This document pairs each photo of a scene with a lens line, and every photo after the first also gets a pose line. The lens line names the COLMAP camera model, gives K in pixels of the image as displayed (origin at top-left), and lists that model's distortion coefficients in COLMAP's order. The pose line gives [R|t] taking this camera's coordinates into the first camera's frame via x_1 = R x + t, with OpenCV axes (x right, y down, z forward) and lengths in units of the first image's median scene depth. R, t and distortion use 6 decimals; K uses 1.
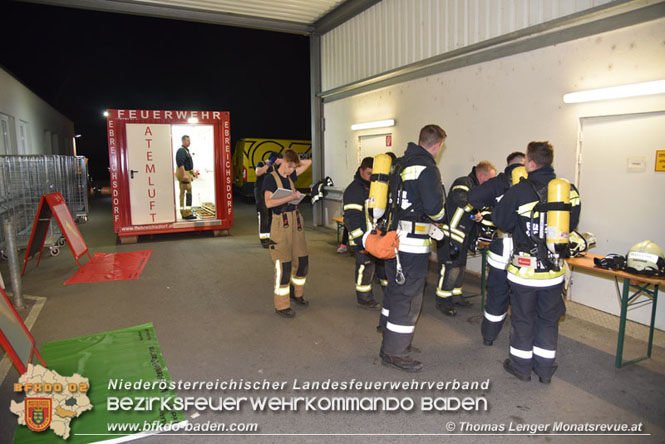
lens RADIAL K [[459.8, 0, 330.0], [0, 459.8, 223.5], [0, 0, 1]] dist [-0.084464, 0.011154]
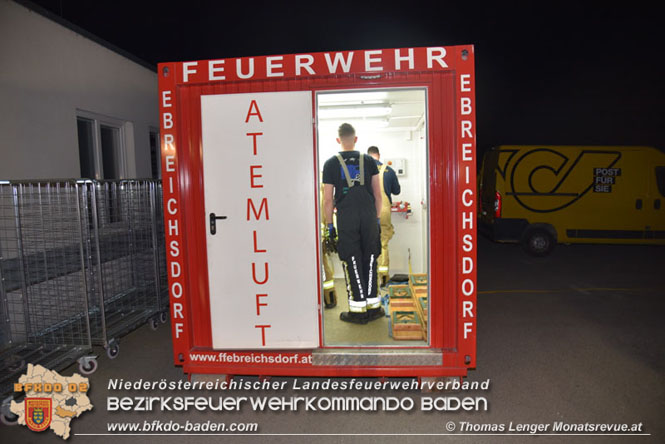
lens RADIAL K [[459.8, 0, 326.4], [0, 459.8, 220.1], [0, 0, 1]] dist [-0.084464, 0.011154]
pose [[0.865832, 0.023660, -0.499776, -0.152419], [-0.050010, 0.997972, -0.039393, -0.099545], [0.497830, 0.059102, 0.865259, 0.694221]]
